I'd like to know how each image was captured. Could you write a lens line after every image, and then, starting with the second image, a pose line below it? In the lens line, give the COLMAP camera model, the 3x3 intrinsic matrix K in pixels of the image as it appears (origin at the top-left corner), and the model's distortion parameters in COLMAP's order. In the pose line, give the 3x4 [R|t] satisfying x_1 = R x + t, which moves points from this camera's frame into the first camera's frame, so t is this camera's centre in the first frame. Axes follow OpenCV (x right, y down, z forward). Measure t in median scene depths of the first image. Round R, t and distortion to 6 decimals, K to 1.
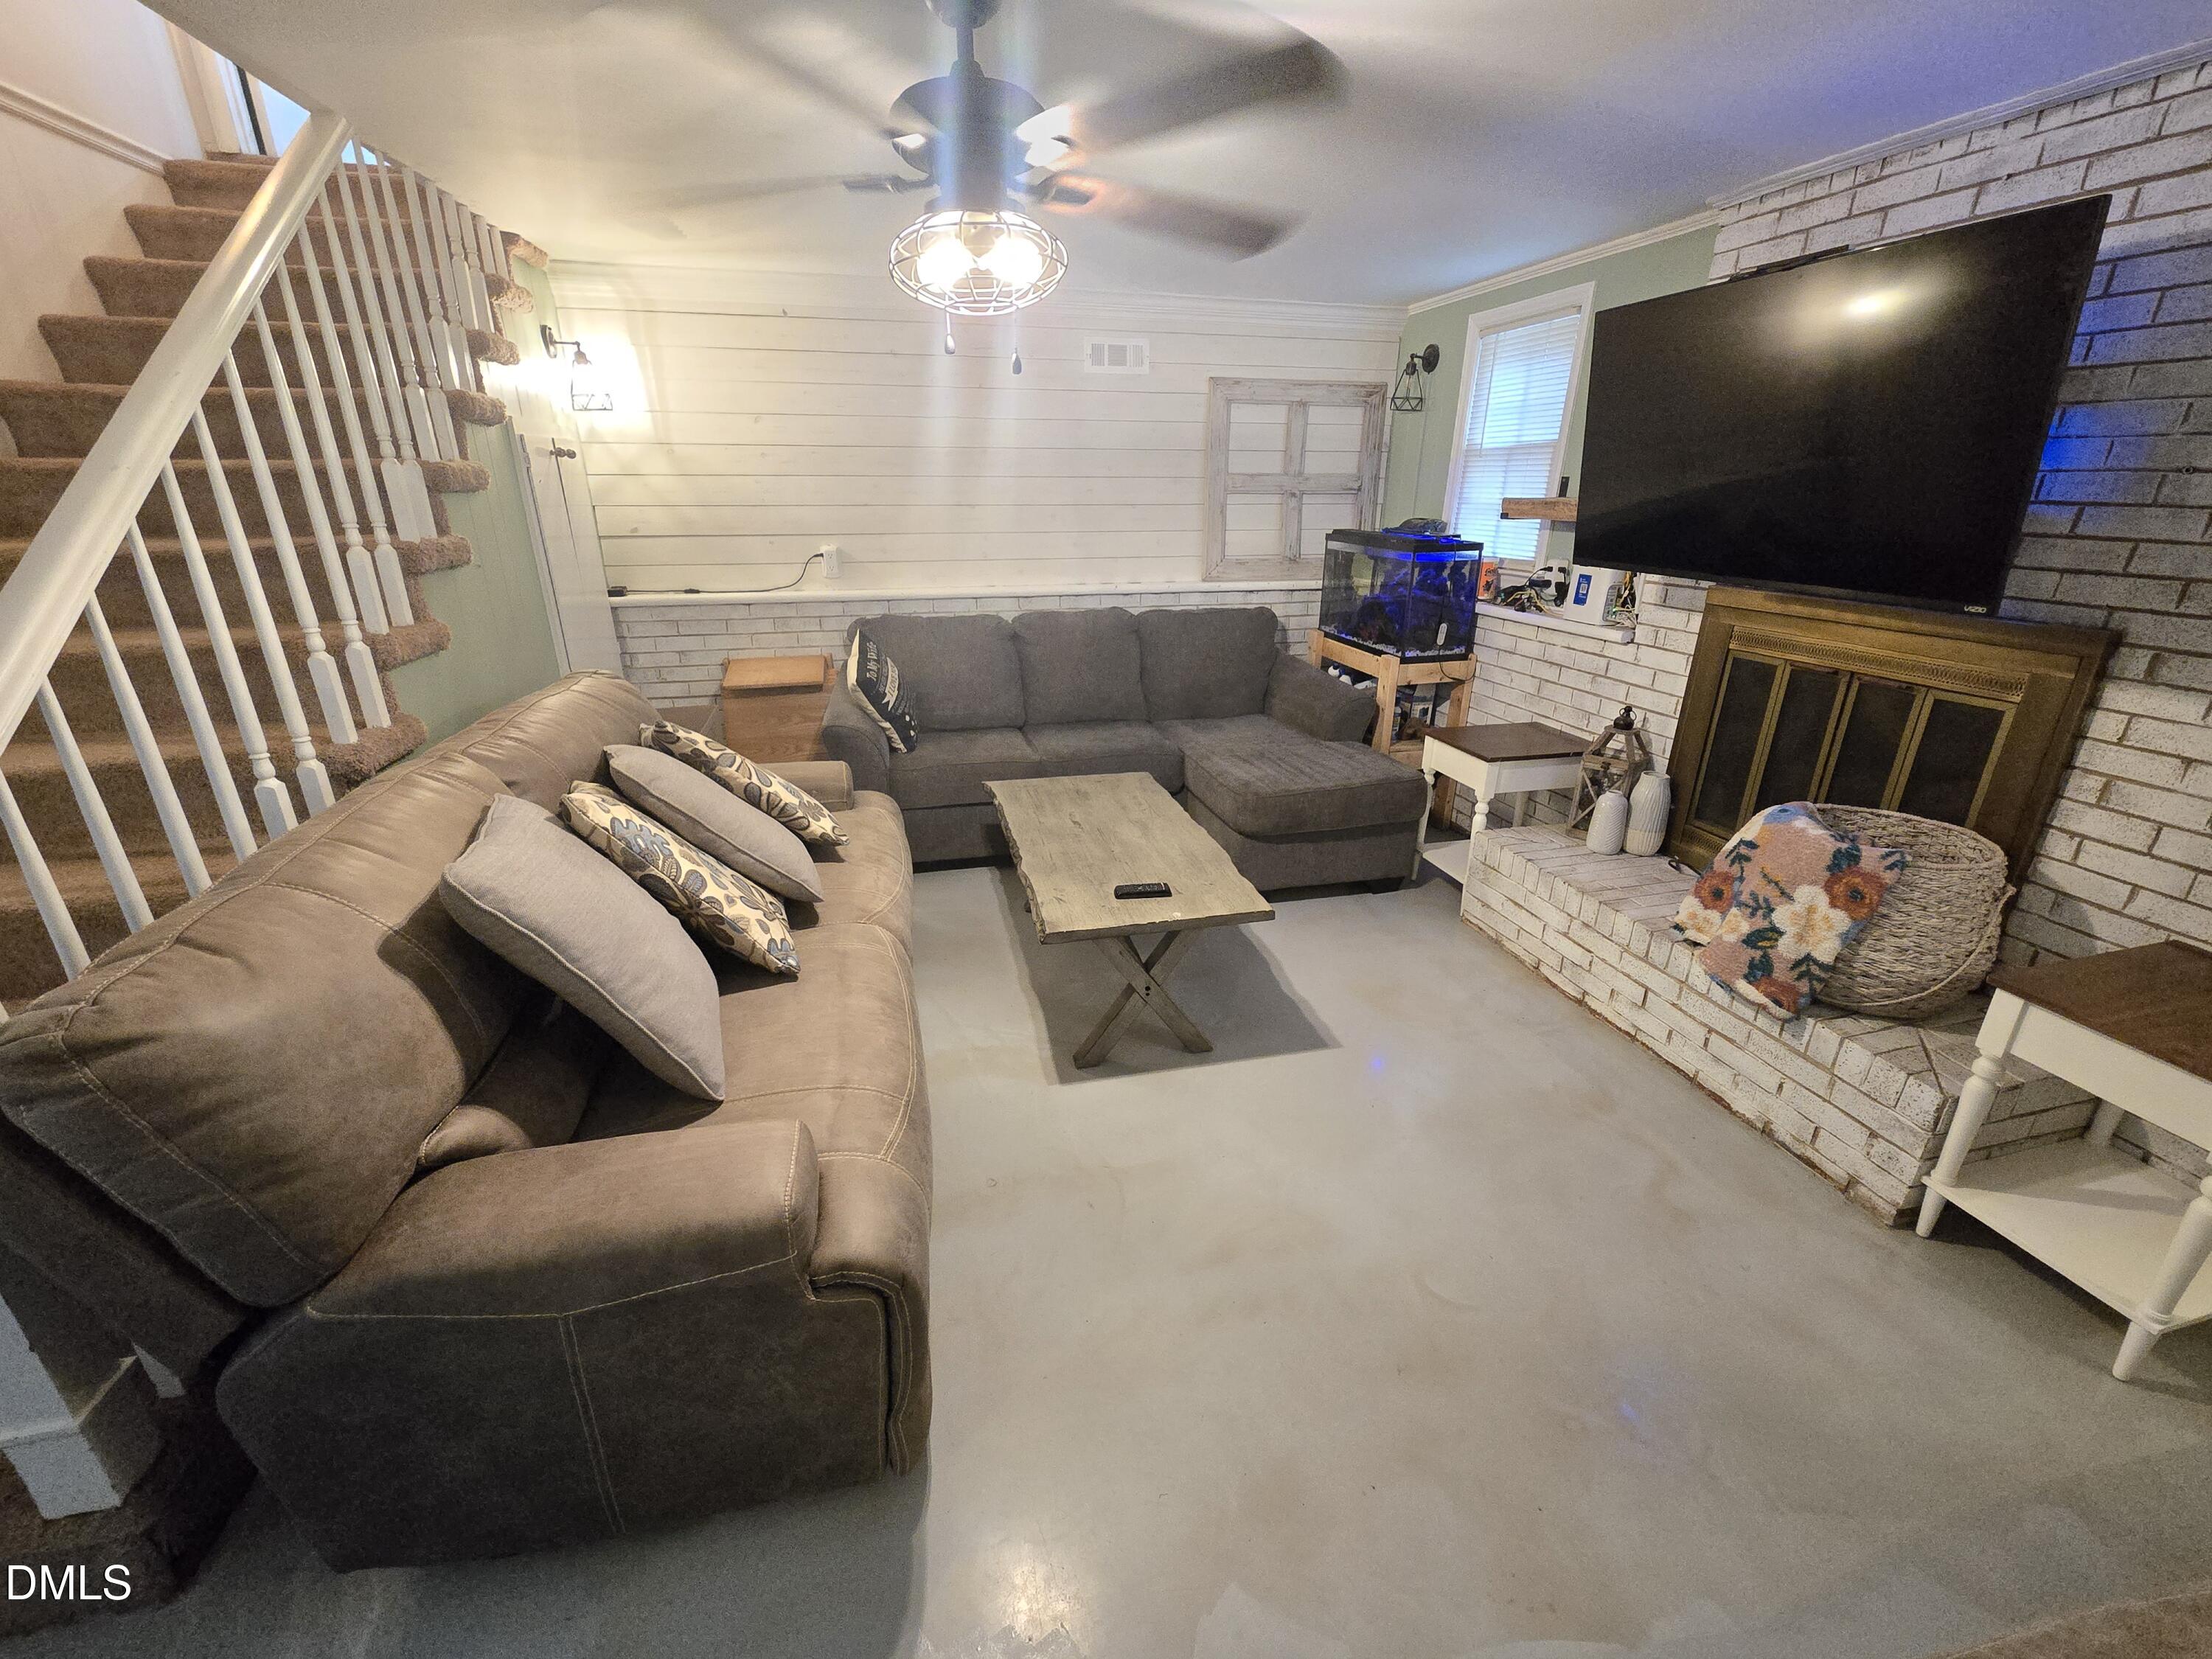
lens RADIAL K [[909.4, 0, 1107.6], [0, 909.4, 831.4], [0, 0, 1]] dist [0.001012, 0.000262]
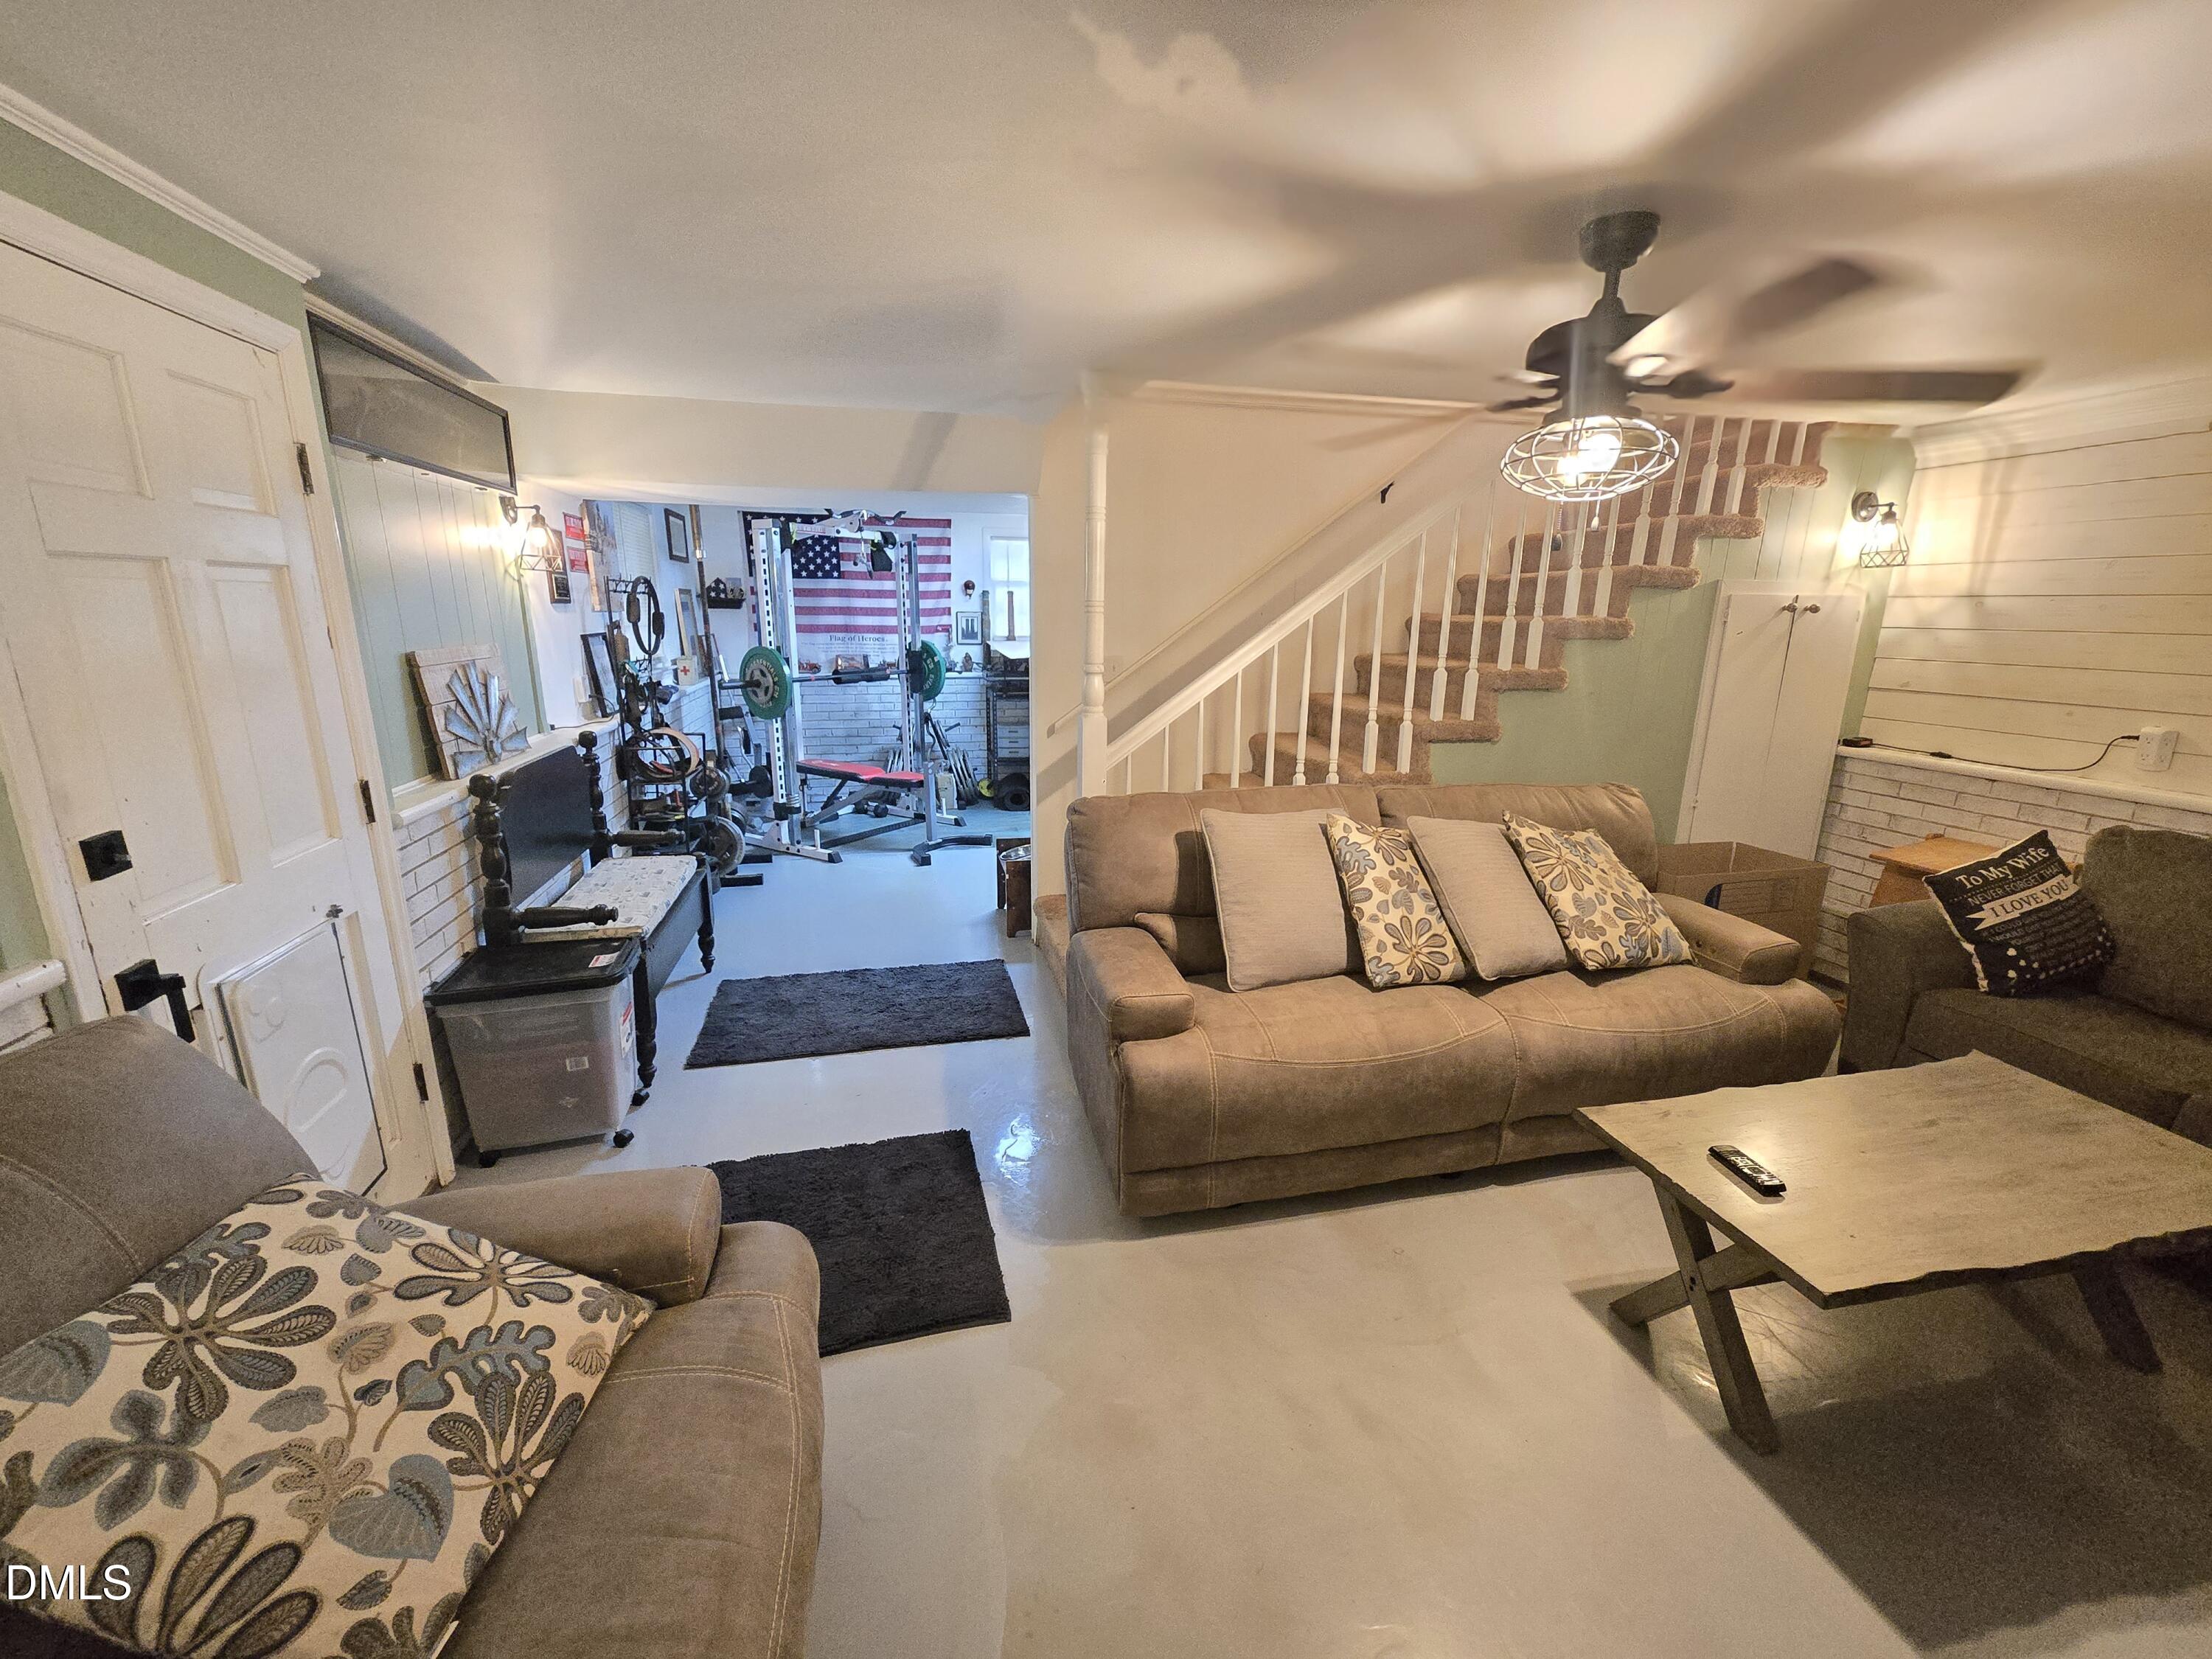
lens RADIAL K [[909.4, 0, 1107.6], [0, 909.4, 831.4], [0, 0, 1]] dist [0.001012, 0.000262]
pose [[-0.018529, 0.232128, -0.972509, 0.485530], [-0.368296, 0.902696, 0.222482, -0.108028], [0.929524, 0.362293, 0.068766, 0.242271]]
